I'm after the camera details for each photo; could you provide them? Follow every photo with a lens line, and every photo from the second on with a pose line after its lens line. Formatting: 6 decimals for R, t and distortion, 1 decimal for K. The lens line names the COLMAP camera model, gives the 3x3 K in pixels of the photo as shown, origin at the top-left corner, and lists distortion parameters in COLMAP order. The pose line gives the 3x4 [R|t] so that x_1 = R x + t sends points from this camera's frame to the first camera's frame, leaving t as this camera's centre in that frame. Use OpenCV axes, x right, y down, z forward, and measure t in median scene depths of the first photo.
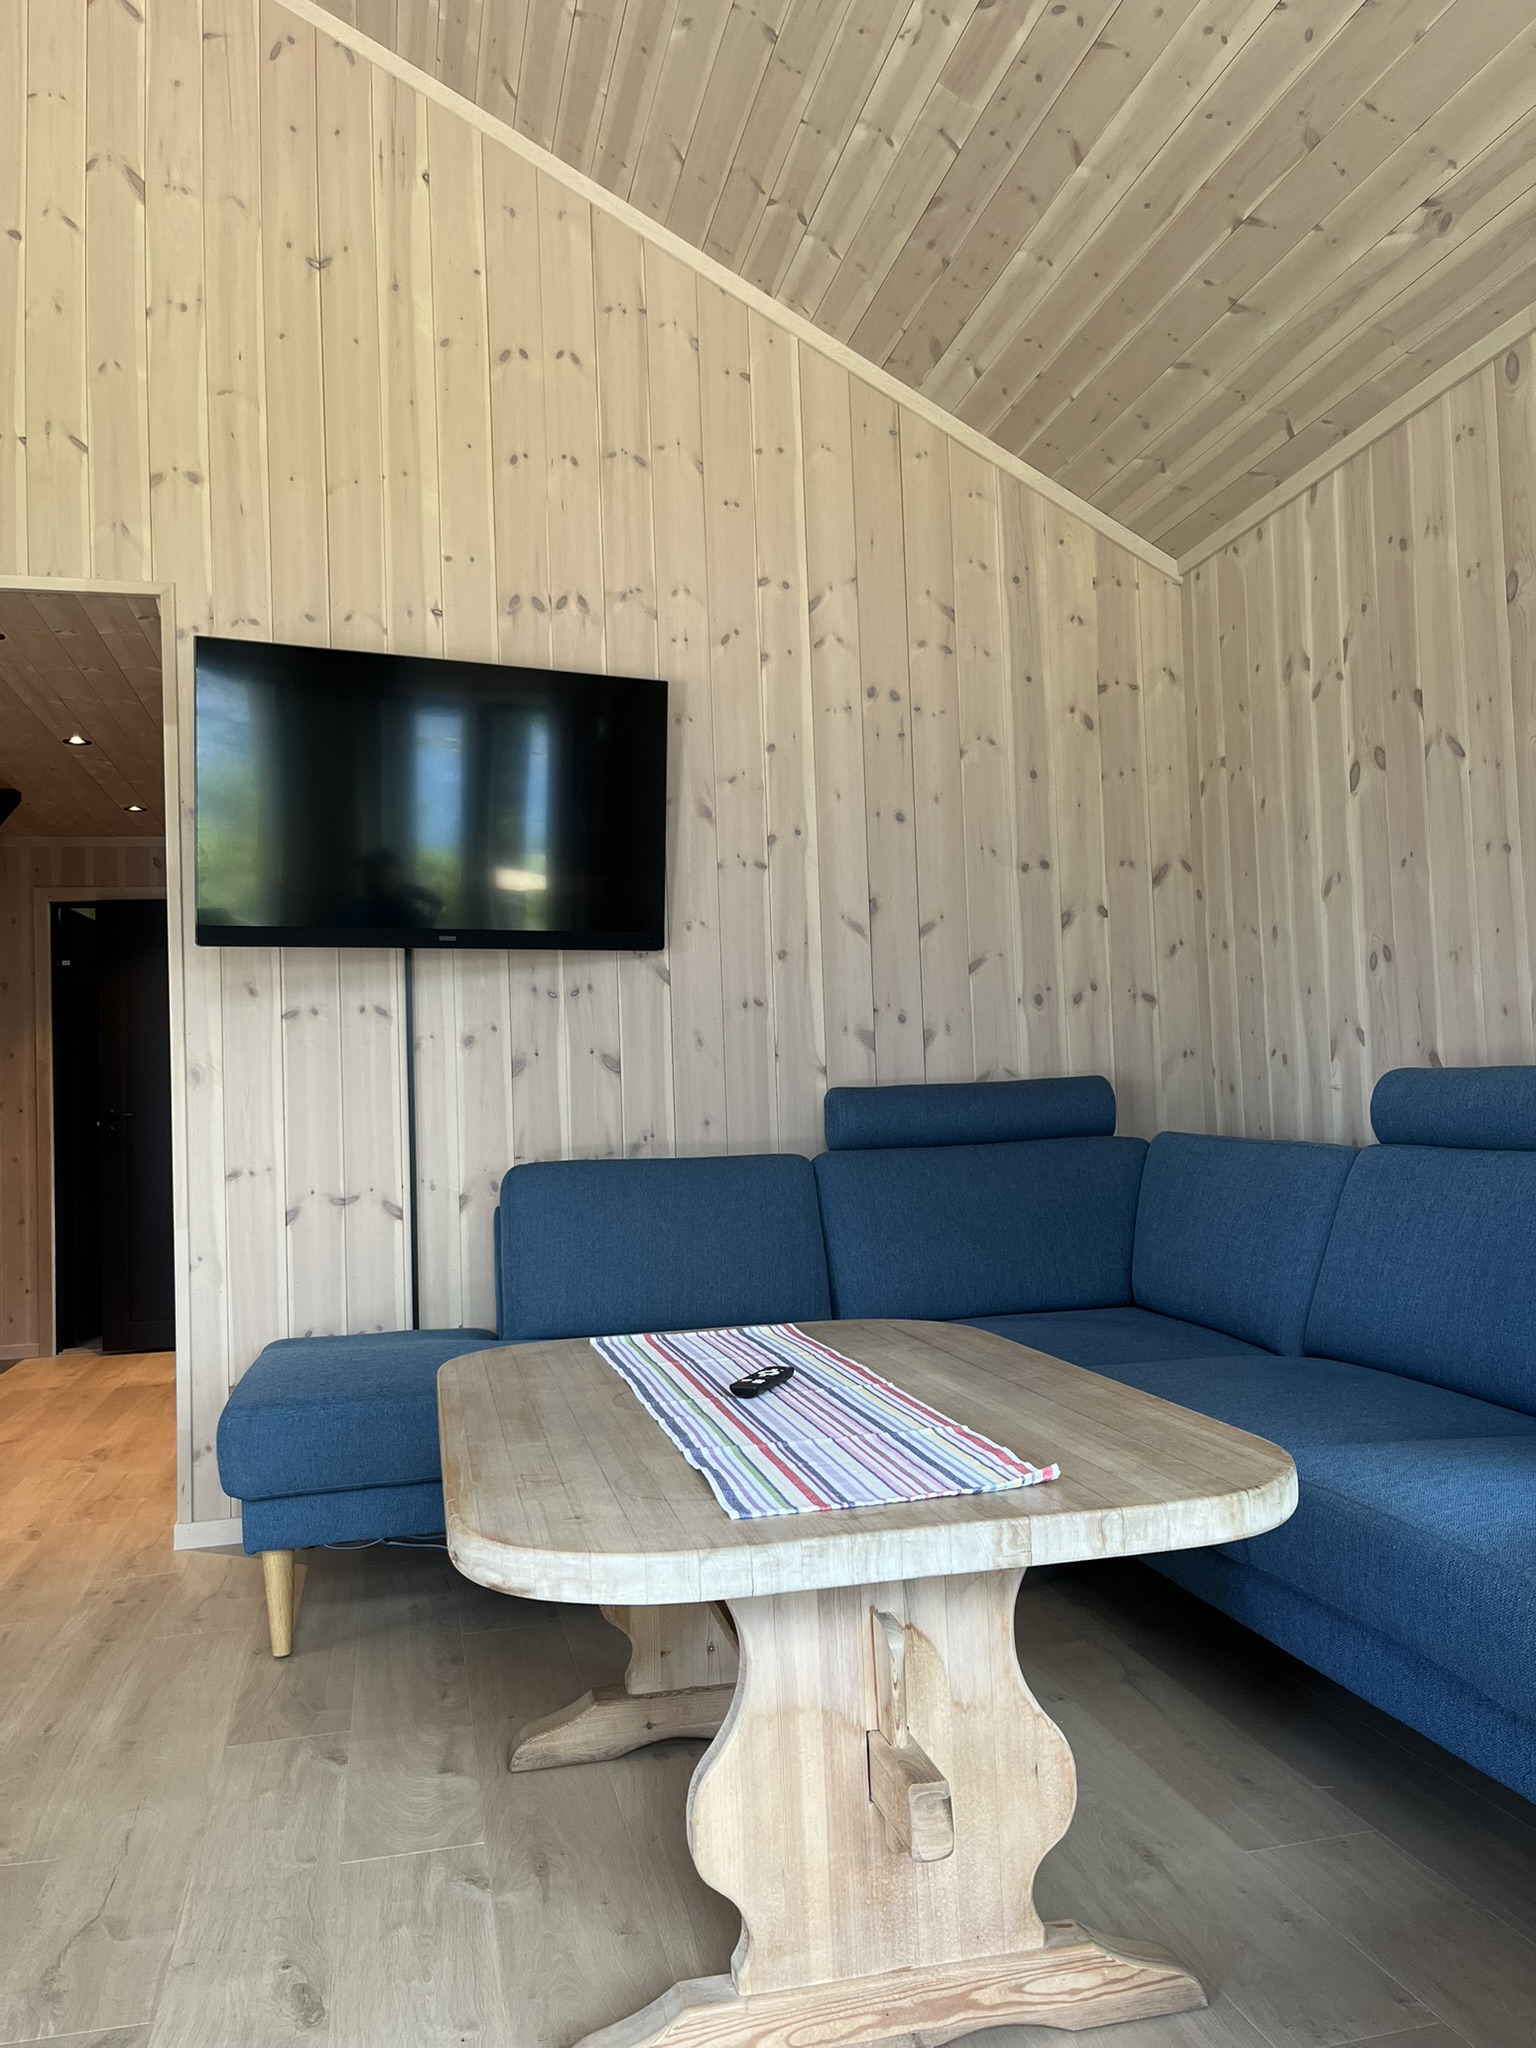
lens RADIAL K [[1551.8, 0, 753.8], [0, 1551.8, 1029.0], [0, 0, 1]] dist [0.060181, -0.080496]
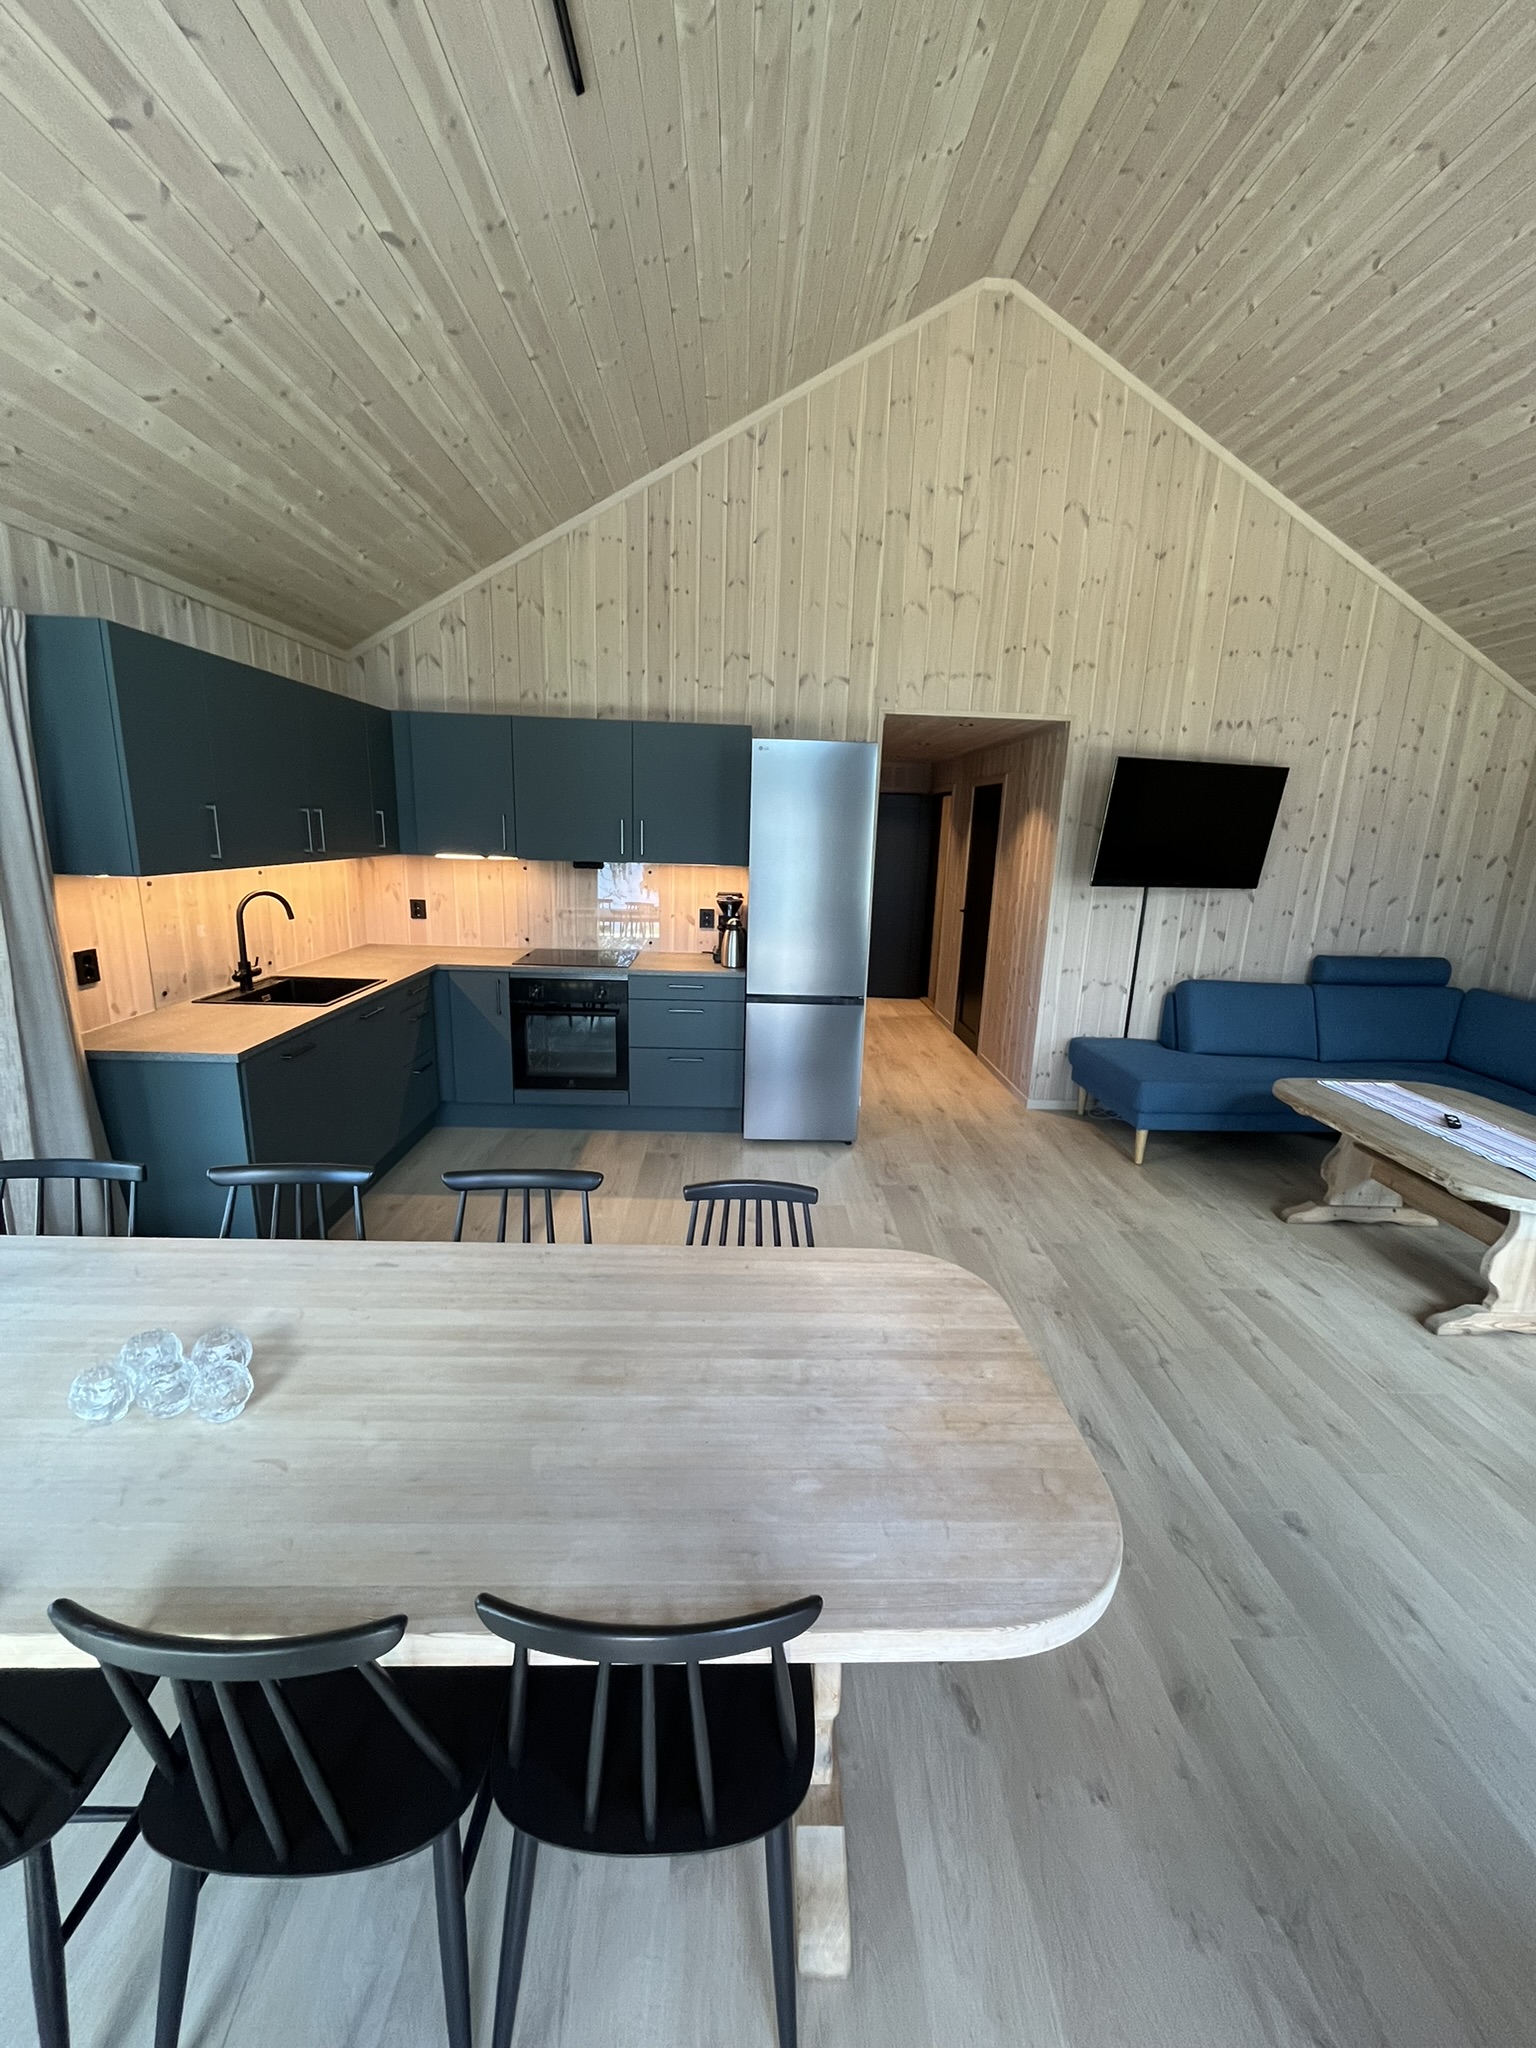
lens RADIAL K [[834.2, 0, 769.1], [0, 834.2, 1021.1], [0, 0, 1]] dist [-0.000563, 0.000334]
pose [[0.978946, 0.114654, -0.168876, -0.517947], [-0.064075, 0.958132, 0.279064, -0.156922], [0.193801, -0.262368, 0.945306, -0.338539]]
